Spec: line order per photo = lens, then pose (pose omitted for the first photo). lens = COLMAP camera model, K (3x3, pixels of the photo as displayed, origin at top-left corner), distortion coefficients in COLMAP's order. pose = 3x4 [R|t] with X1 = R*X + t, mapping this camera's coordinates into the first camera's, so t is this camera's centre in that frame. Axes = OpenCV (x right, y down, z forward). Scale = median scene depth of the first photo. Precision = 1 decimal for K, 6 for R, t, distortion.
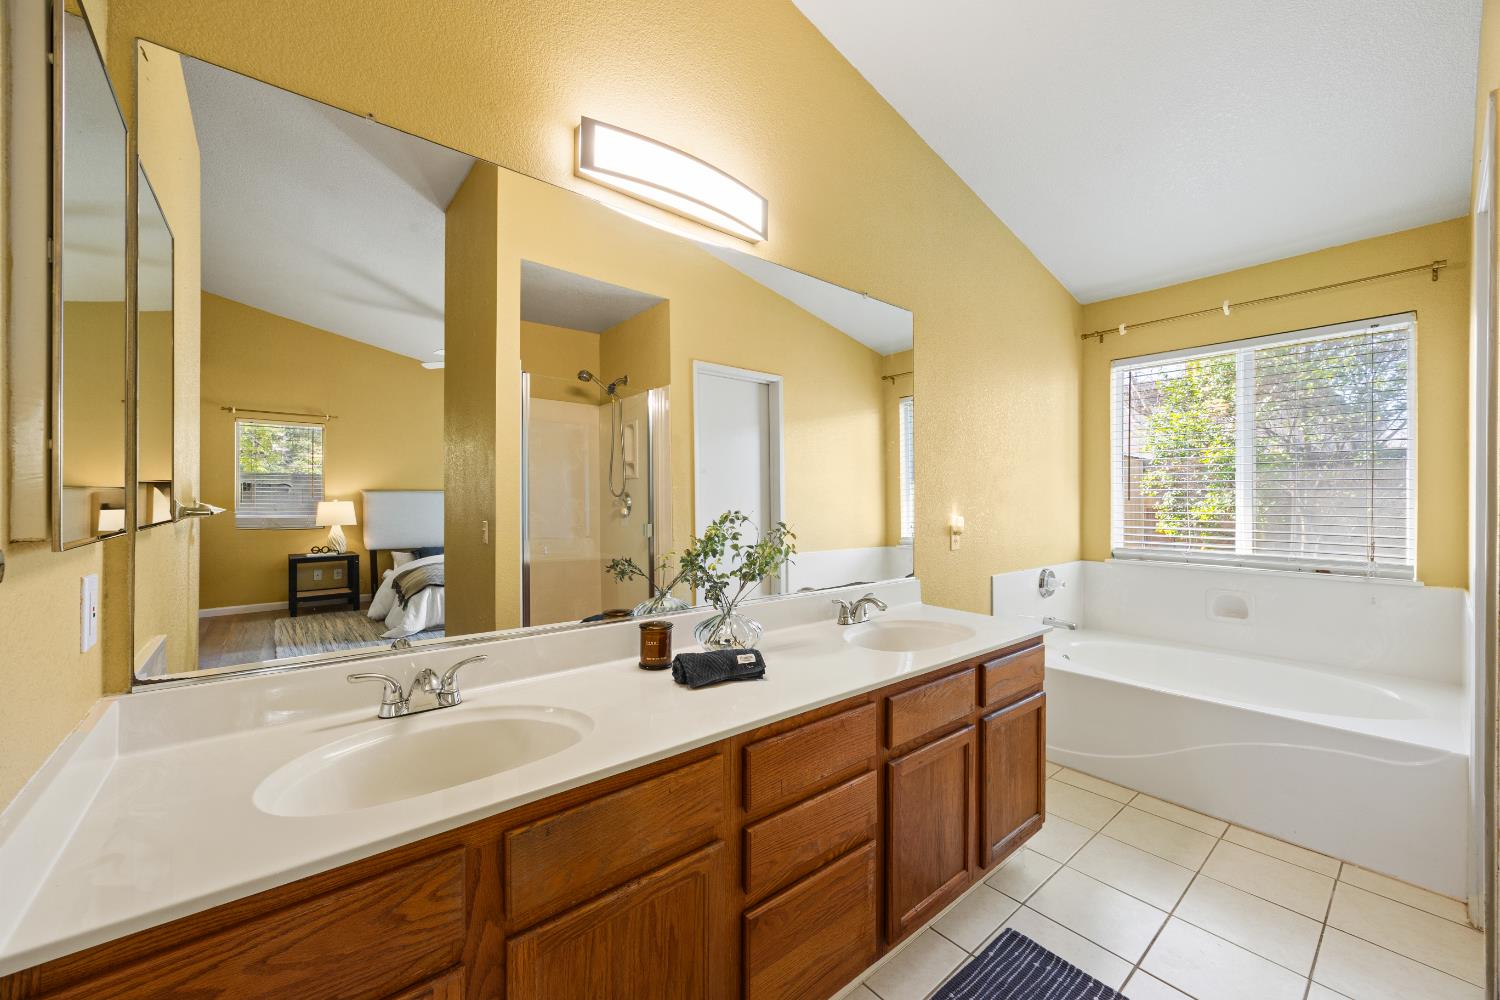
lens RADIAL K [[573.1, 0, 748.6], [0, 573.1, 498.8], [0, 0, 1]] dist [-0.001133, -0.000052]
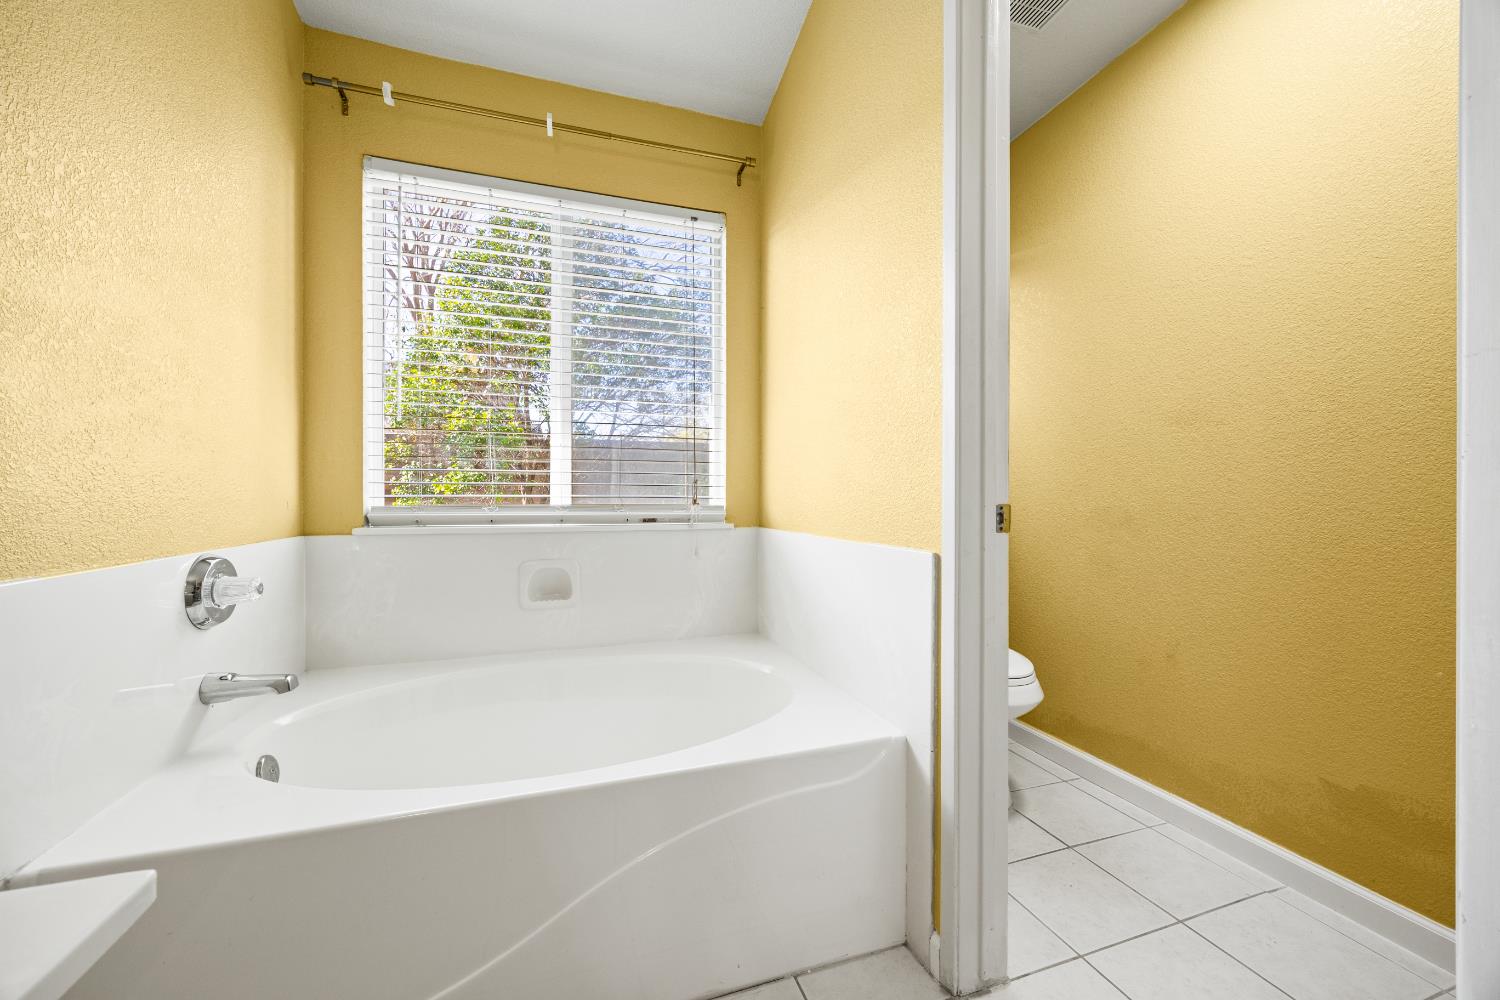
lens RADIAL K [[573.1, 0, 751.2], [0, 573.1, 497.9], [0, 0, 1]] dist [-0.001133, -0.000052]
pose [[0.358141, -0.001146, 0.933667, 0.275657], [-0.001088, 0.999998, 0.001645, 0.078836], [-0.933667, -0.001605, 0.358139, 0.492241]]
